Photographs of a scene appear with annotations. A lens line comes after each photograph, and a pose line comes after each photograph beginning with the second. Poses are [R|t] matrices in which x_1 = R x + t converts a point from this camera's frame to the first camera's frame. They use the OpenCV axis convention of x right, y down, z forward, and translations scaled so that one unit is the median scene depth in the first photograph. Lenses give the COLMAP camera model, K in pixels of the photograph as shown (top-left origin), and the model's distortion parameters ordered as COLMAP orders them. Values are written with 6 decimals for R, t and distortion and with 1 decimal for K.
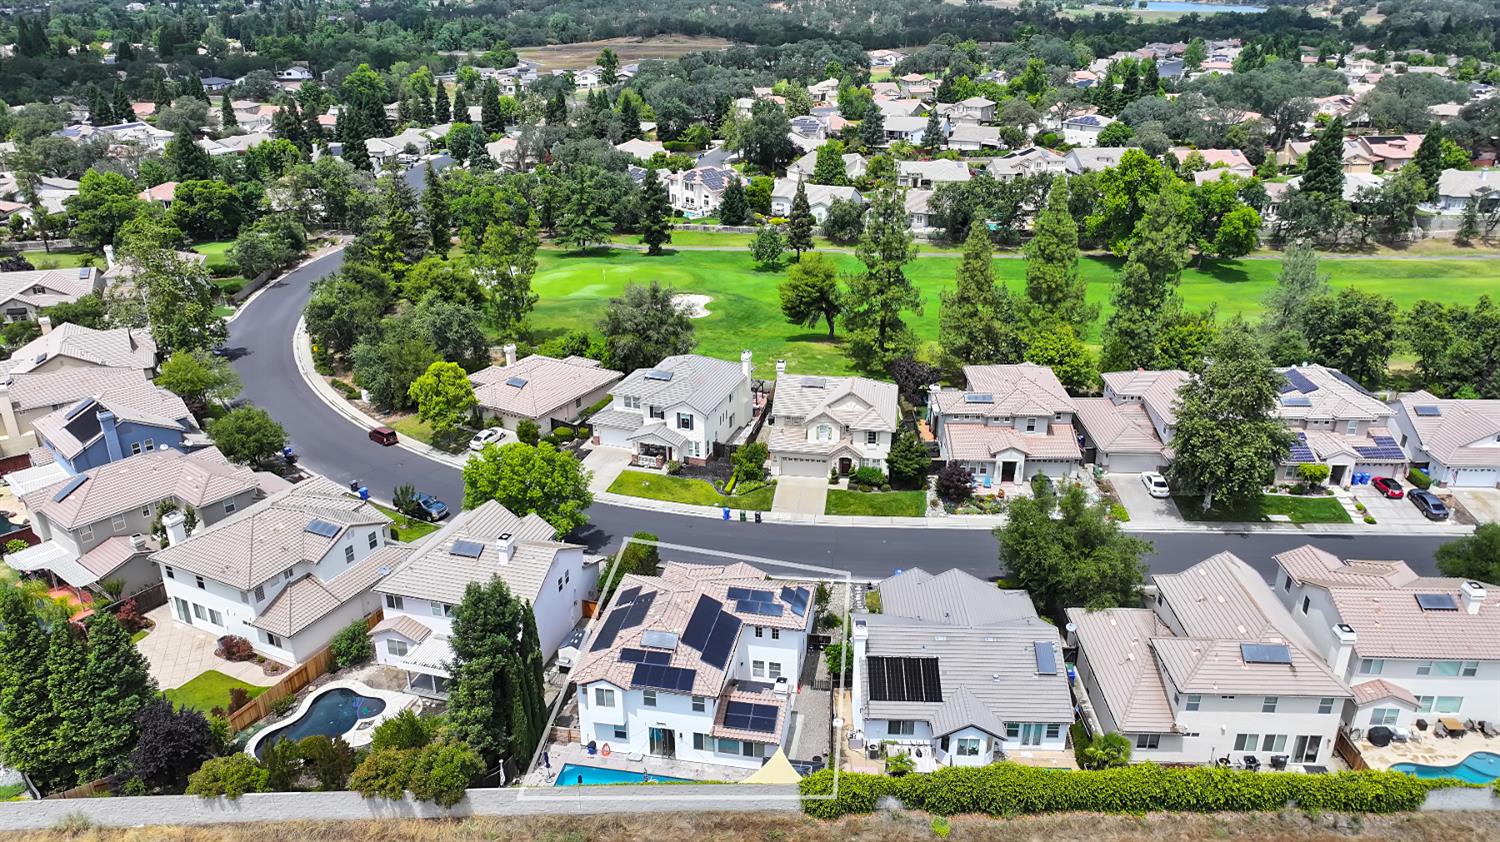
lens RADIAL K [[1058.0, 0, 750.0], [0, 1058.0, 421.0], [0, 0, 1]] dist [-0.002078, 0.011754]
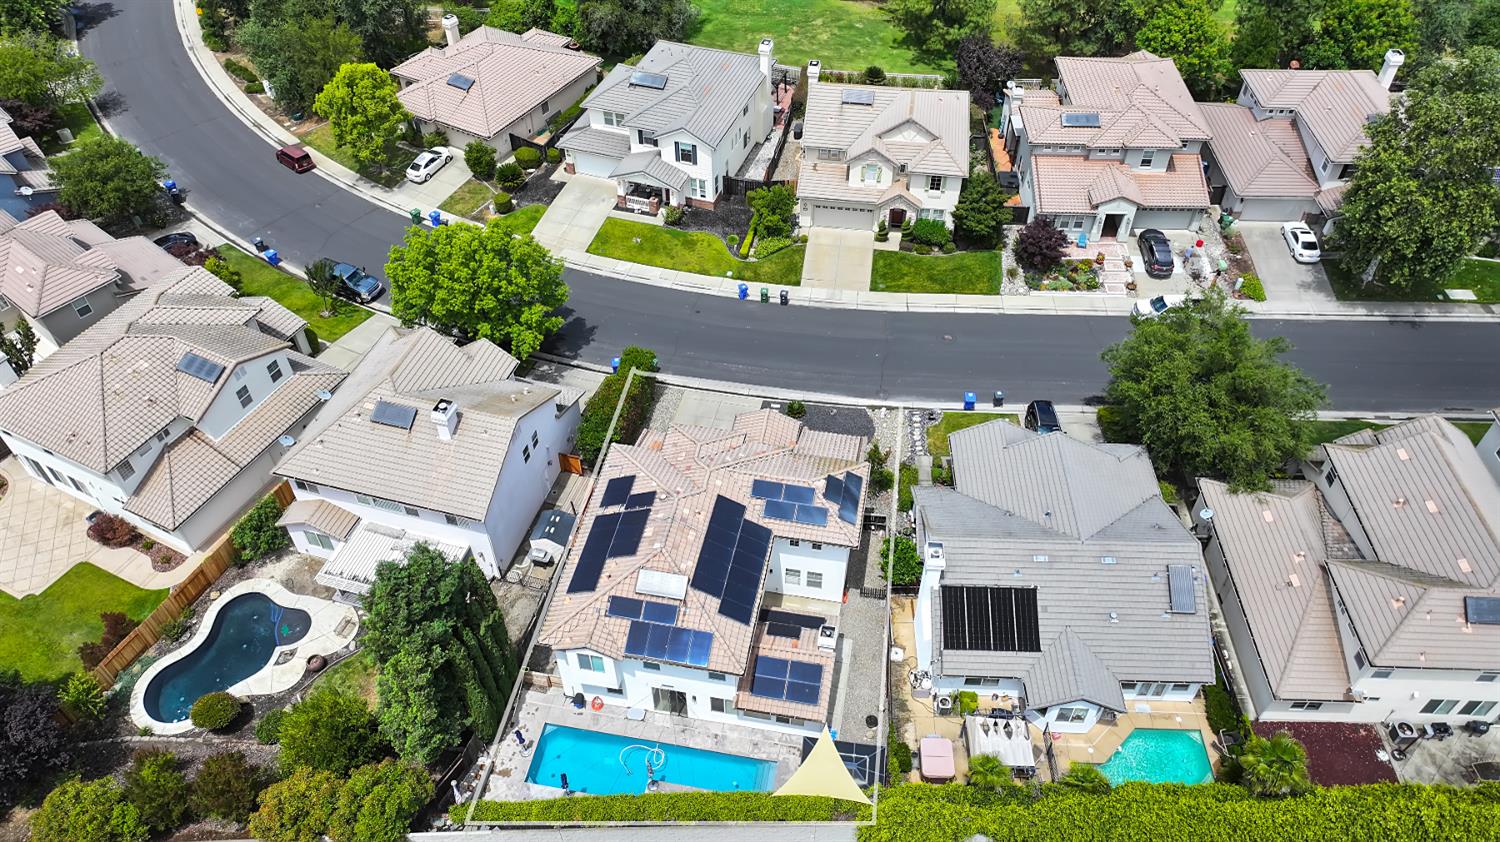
lens RADIAL K [[1058.0, 0, 750.0], [0, 1058.0, 421.0], [0, 0, 1]] dist [-0.002078, 0.011754]
pose [[0.999993, -0.002307, -0.002947, -0.014951], [0.003256, 0.924423, 0.381356, -0.117949], [0.001845, -0.381363, 0.924424, 0.248871]]
